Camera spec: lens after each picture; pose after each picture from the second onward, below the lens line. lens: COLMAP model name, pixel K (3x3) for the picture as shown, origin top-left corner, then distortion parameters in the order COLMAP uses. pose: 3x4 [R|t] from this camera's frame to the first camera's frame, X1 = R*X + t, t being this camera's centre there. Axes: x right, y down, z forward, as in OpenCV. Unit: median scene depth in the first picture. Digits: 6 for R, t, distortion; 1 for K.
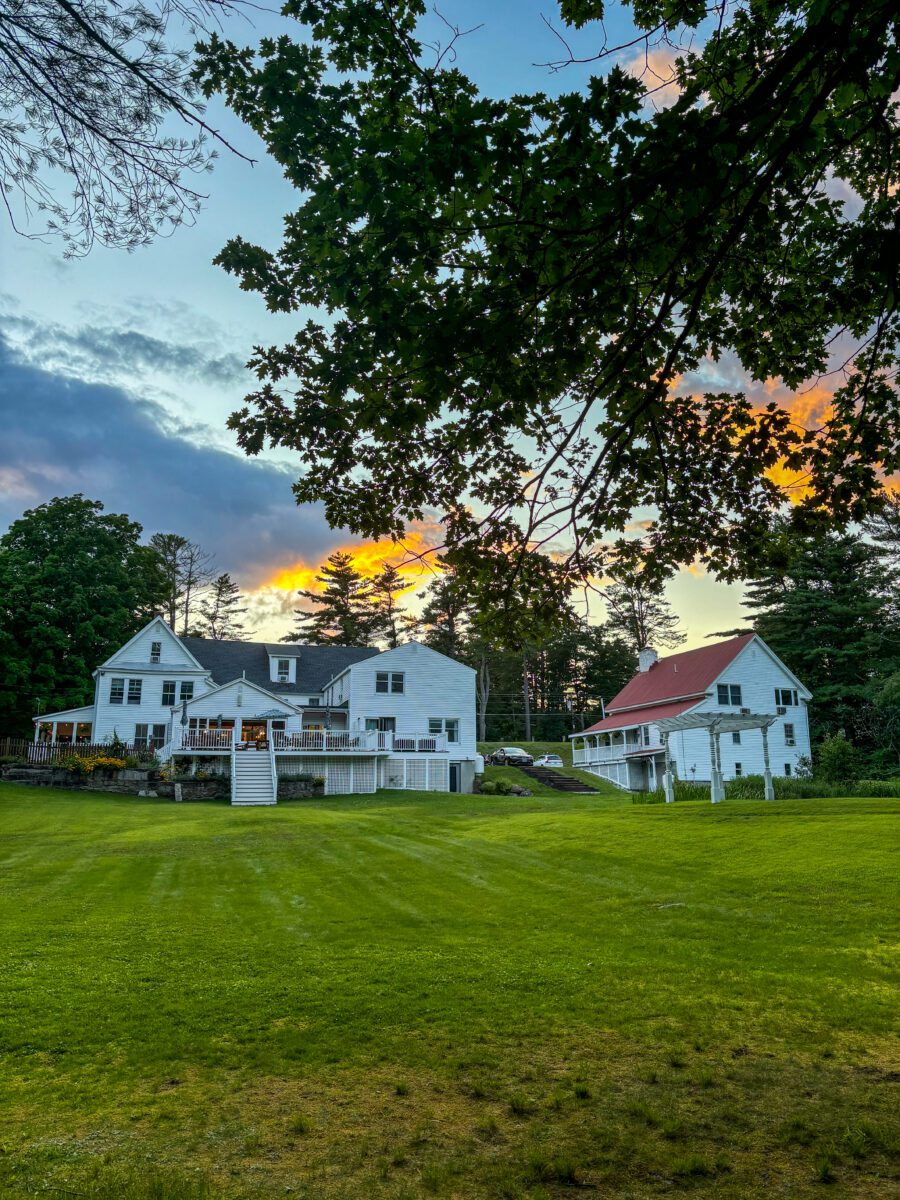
lens RADIAL K [[827.2, 0, 450.0], [0, 827.2, 600.0], [0, 0, 1]] dist [-0.001546, -0.000248]
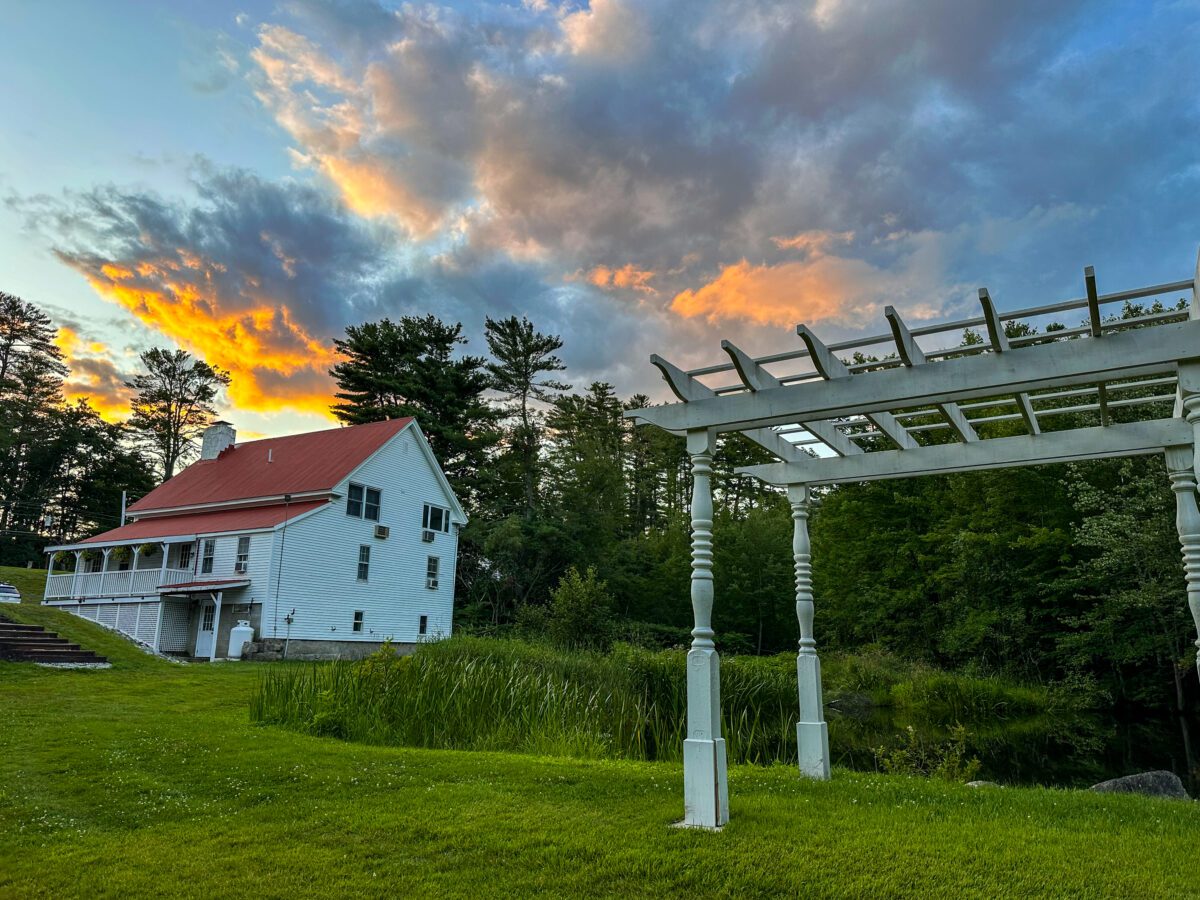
lens RADIAL K [[827.2, 0, 600.0], [0, 827.2, 450.0], [0, 0, 1]] dist [-0.001546, -0.000248]
pose [[0.738914, 0.172105, 0.651449, 0.053848], [-0.172312, 0.982946, -0.064235, 0.082513], [-0.651394, -0.064788, 0.755969, 0.400344]]
